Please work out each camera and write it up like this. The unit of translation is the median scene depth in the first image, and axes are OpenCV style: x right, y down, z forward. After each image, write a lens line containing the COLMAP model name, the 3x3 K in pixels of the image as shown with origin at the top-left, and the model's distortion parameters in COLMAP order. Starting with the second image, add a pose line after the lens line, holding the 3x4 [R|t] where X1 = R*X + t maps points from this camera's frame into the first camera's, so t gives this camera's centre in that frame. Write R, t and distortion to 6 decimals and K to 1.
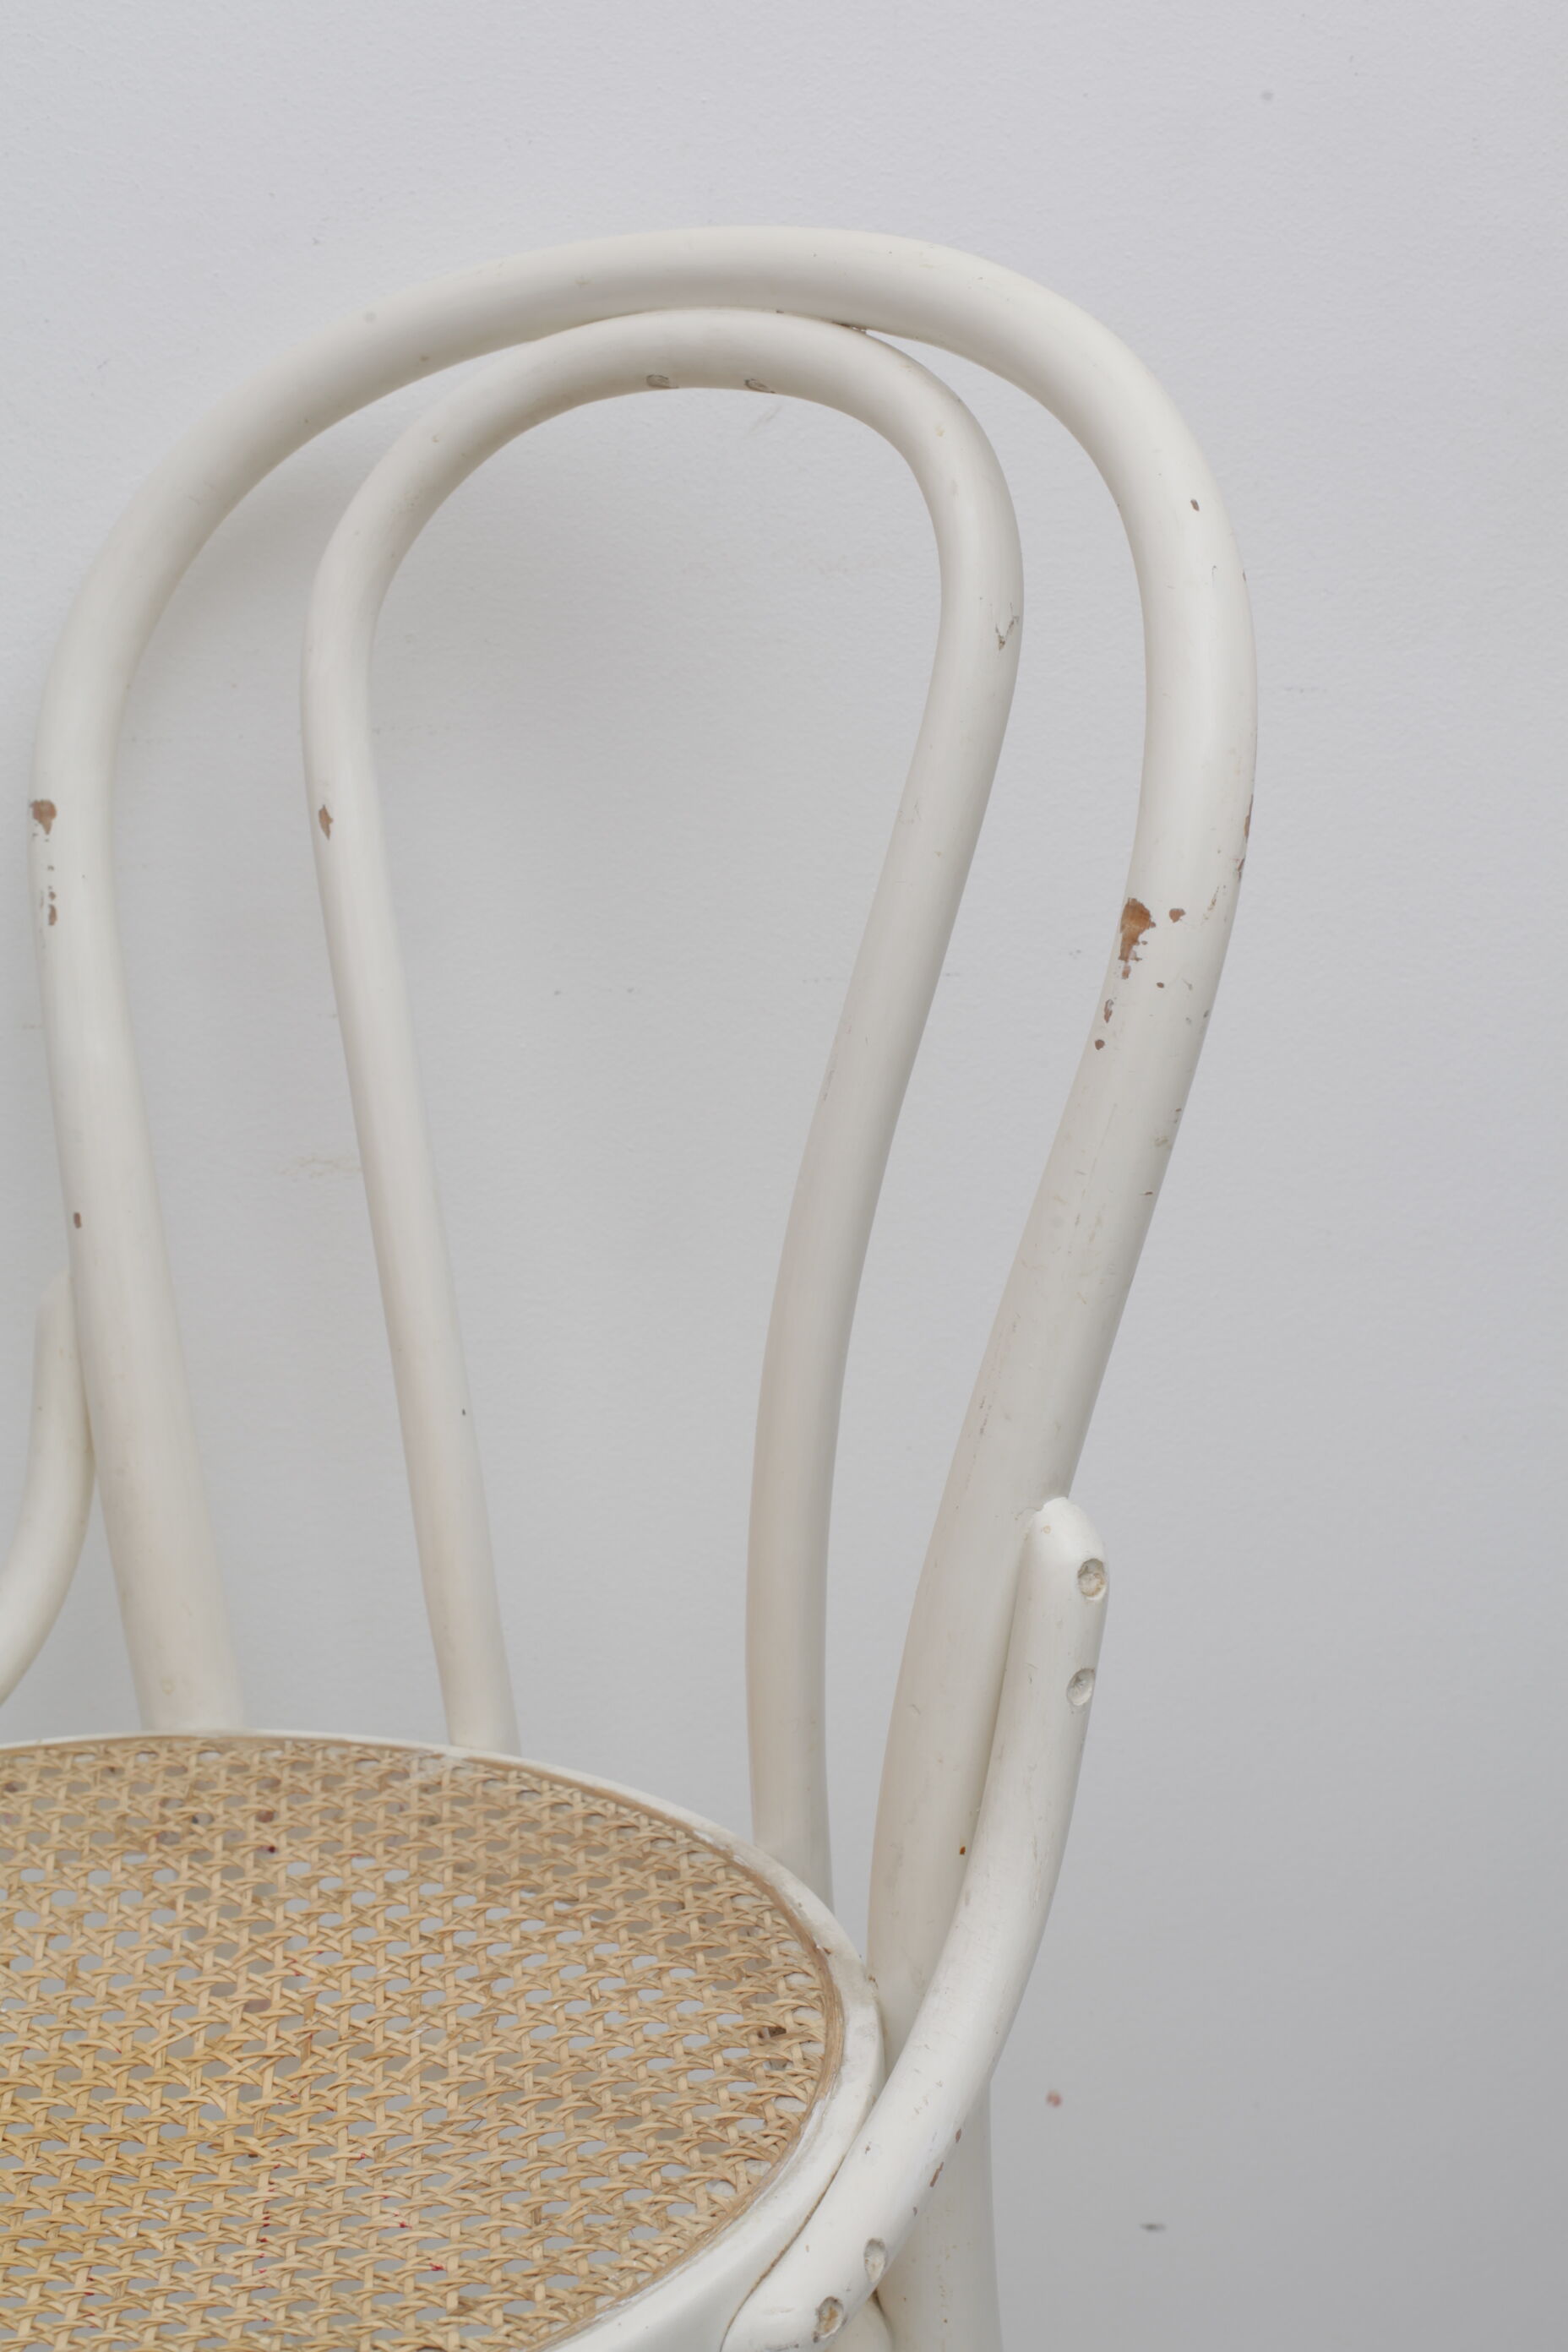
lens RADIAL K [[3579.4, 0, 721.3], [0, 3579.4, 1143.1], [0, 0, 1]] dist [-0.147590, 0.000000]
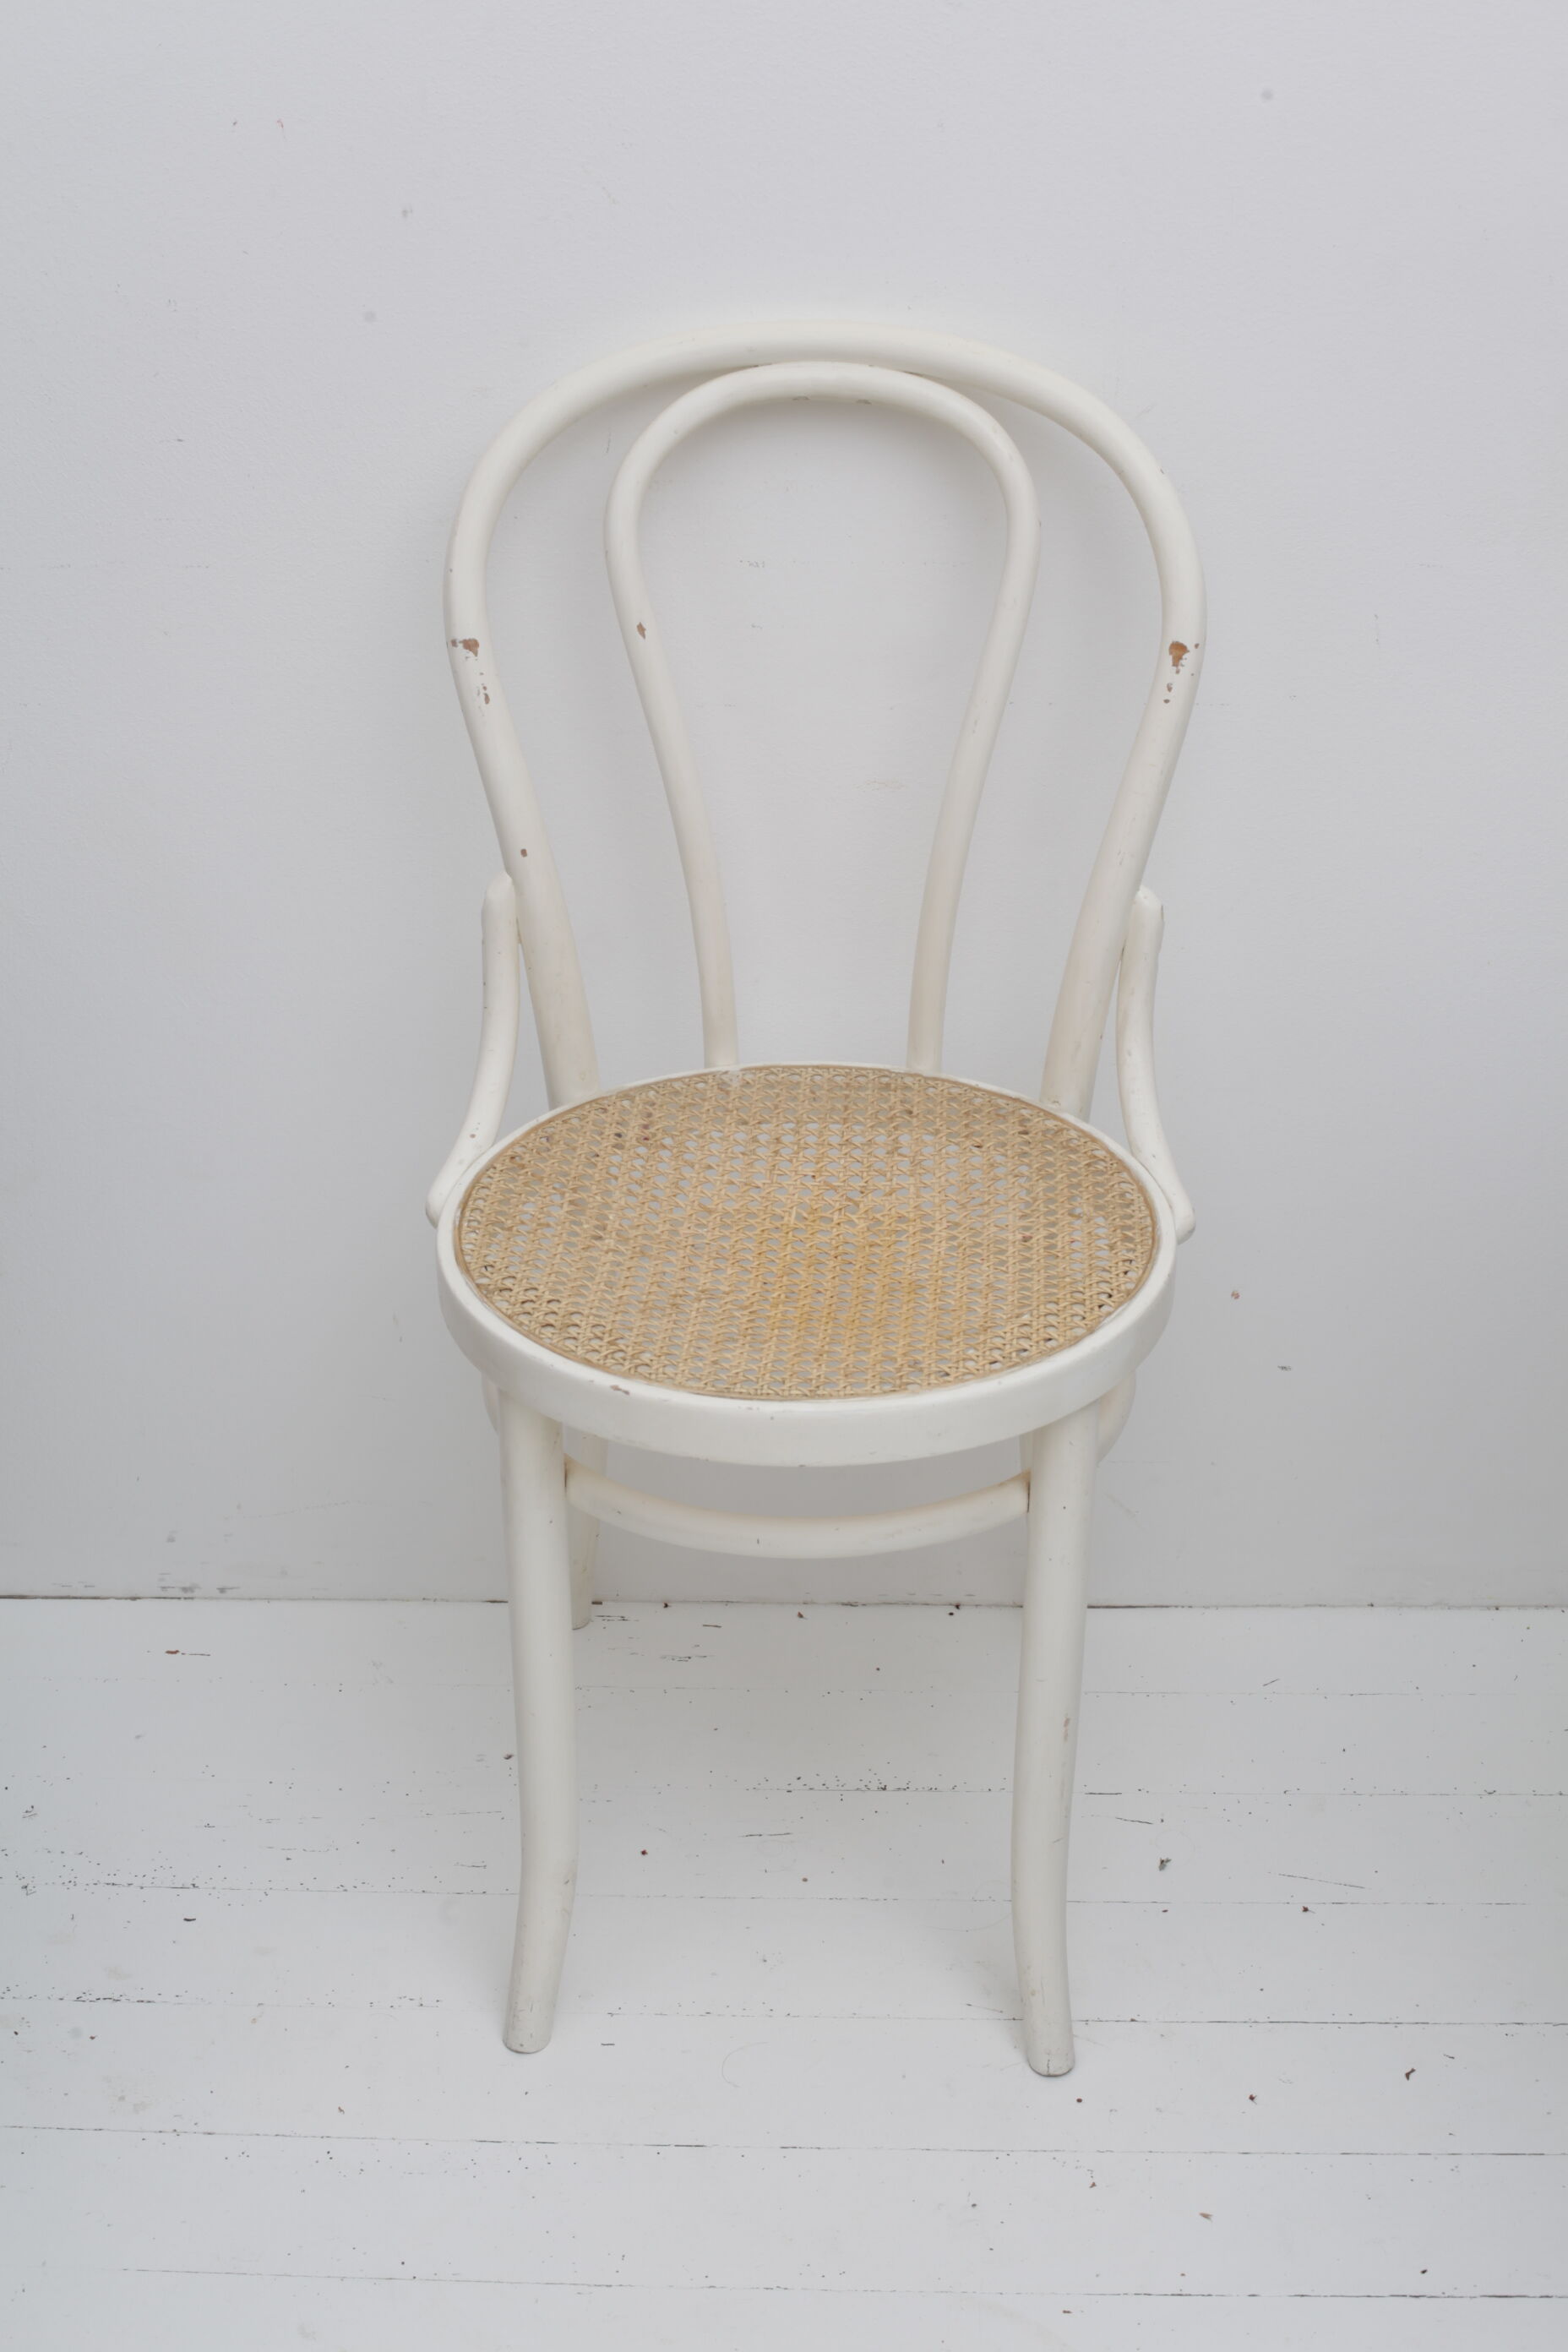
lens RADIAL K [[3579.4, 0, 782.6], [0, 3579.4, 1188.6], [0, 0, 1]] dist [-0.147590, 0.000000]
pose [[0.995672, 0.070131, -0.060990, -0.040530], [-0.052253, 0.965079, 0.256693, -0.324537], [0.076863, -0.252395, 0.964567, -1.041935]]
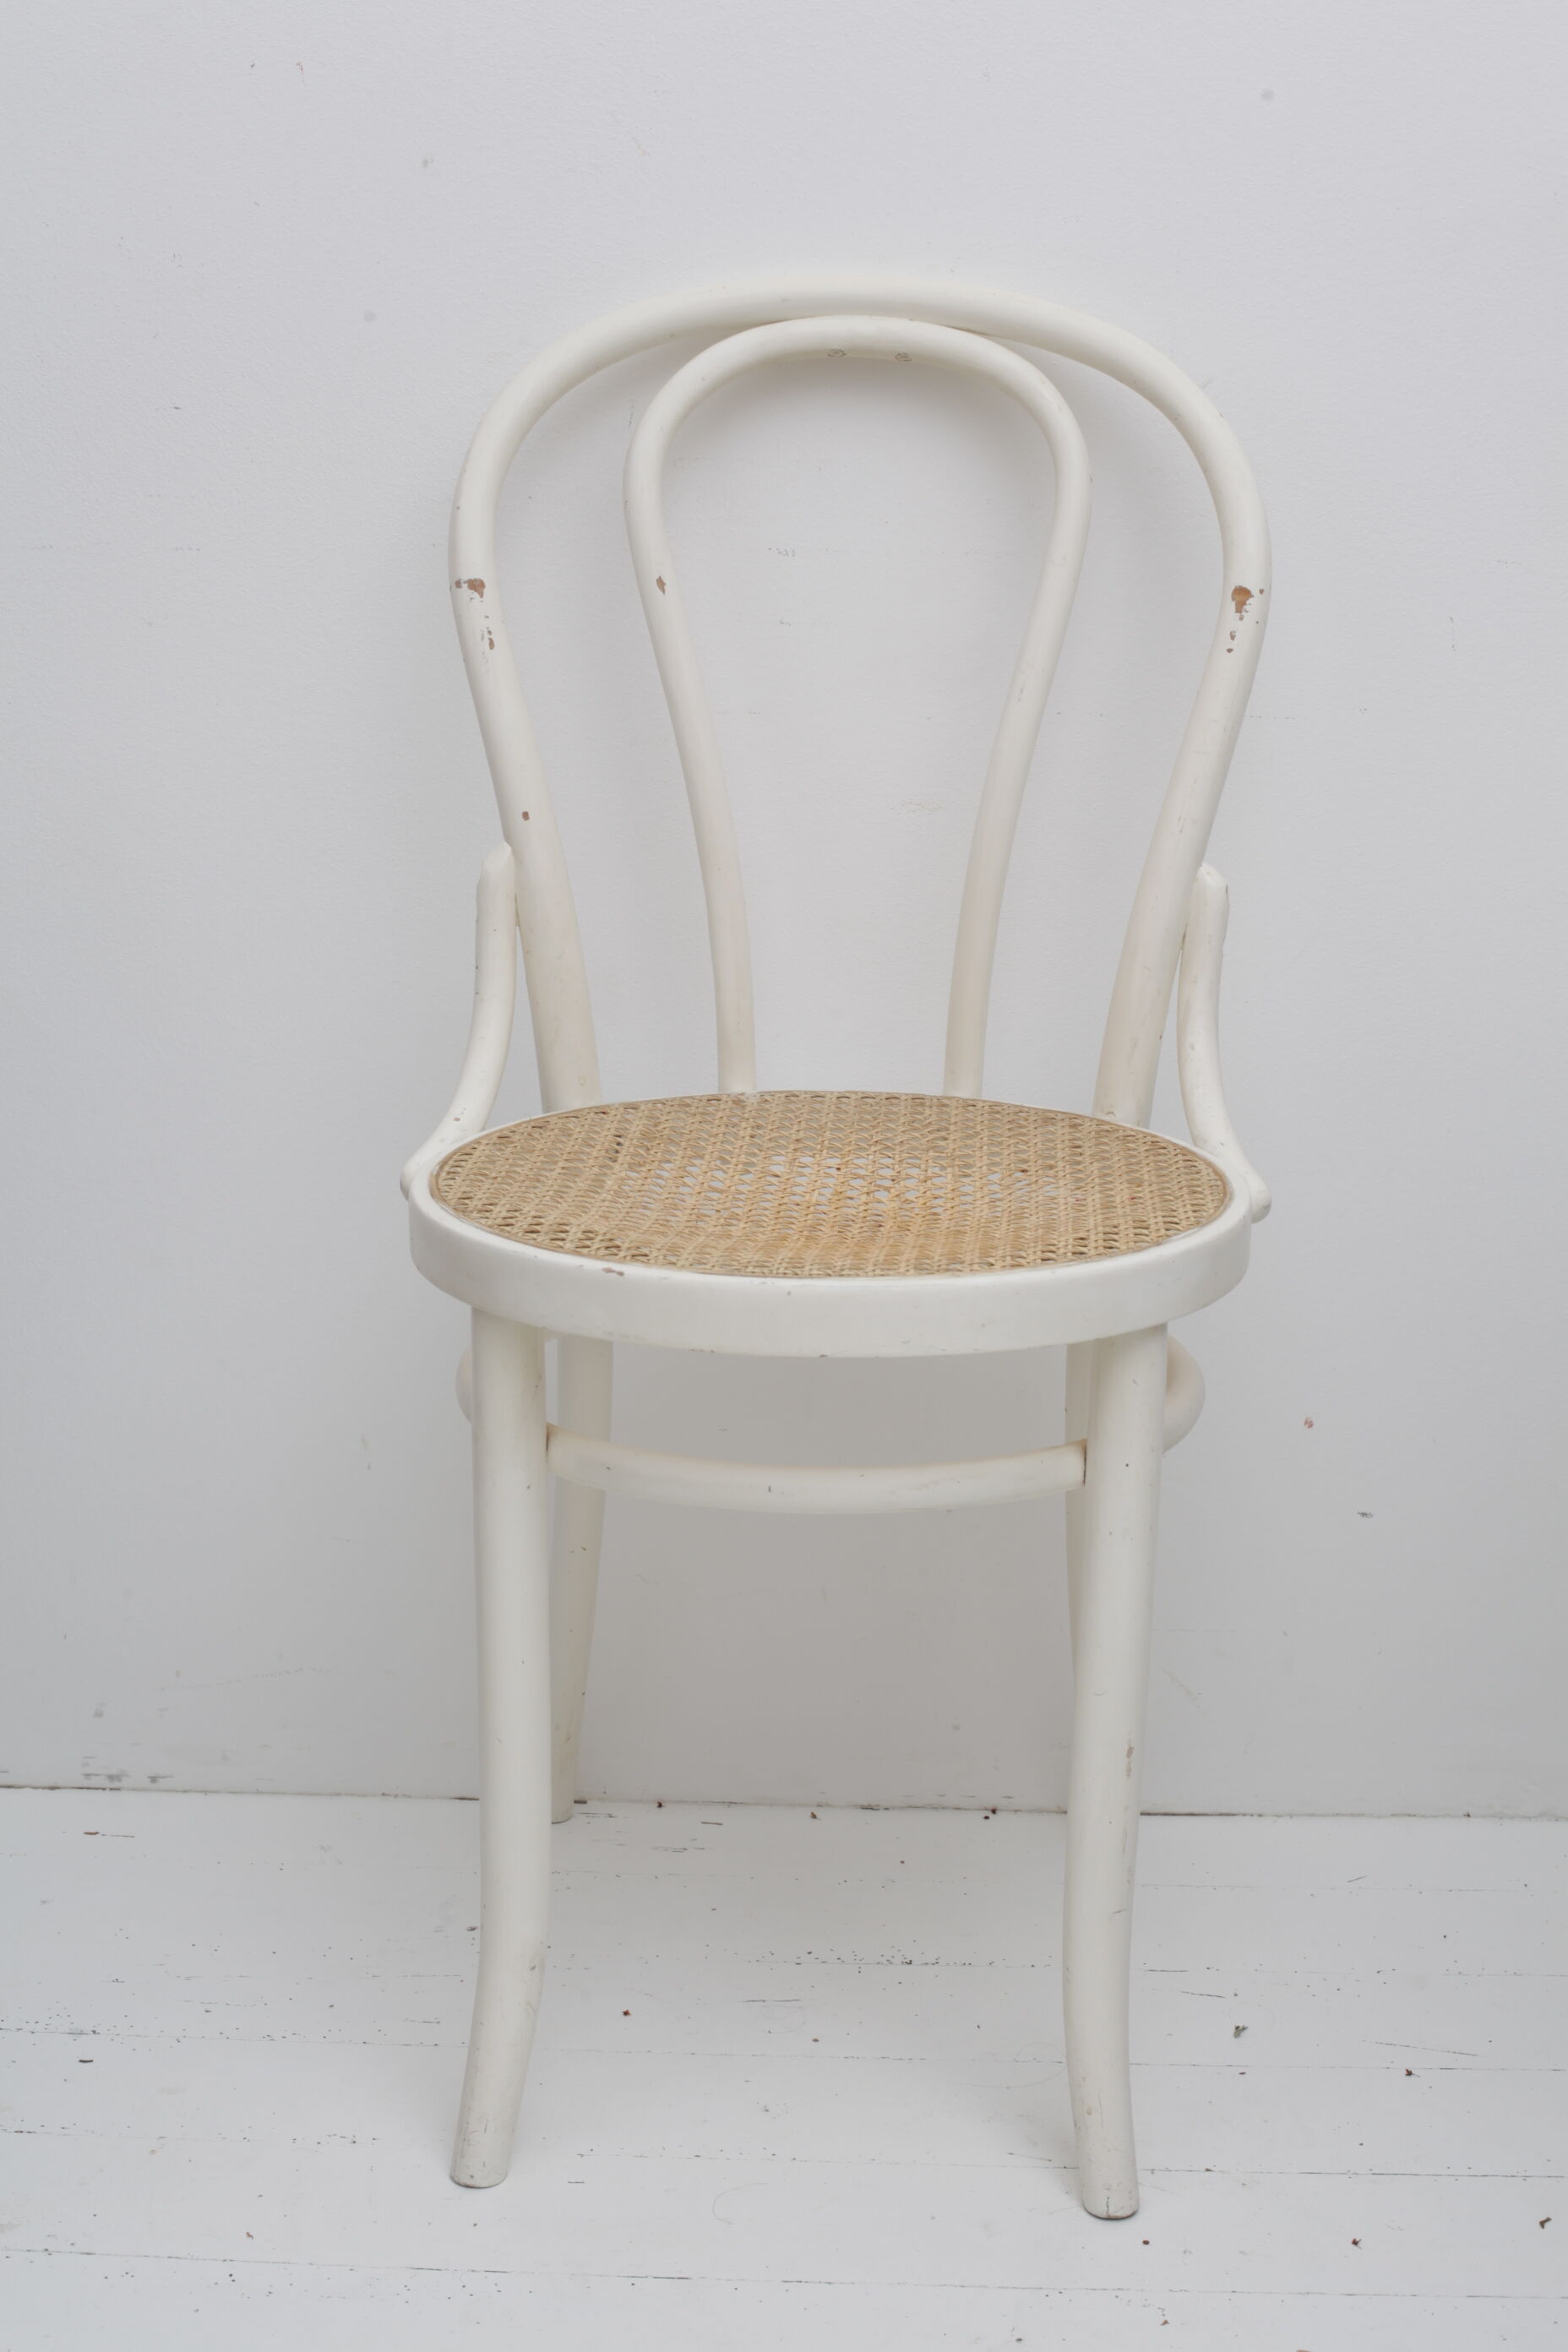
lens RADIAL K [[3579.4, 0, 784.8], [0, 3579.4, 1169.7], [0, 0, 1]] dist [-0.147590, 0.000000]
pose [[0.994212, 0.068732, -0.082570, -0.024466], [-0.068730, 0.997631, 0.002865, 0.218241], [0.082571, 0.002827, 0.996581, -0.869336]]
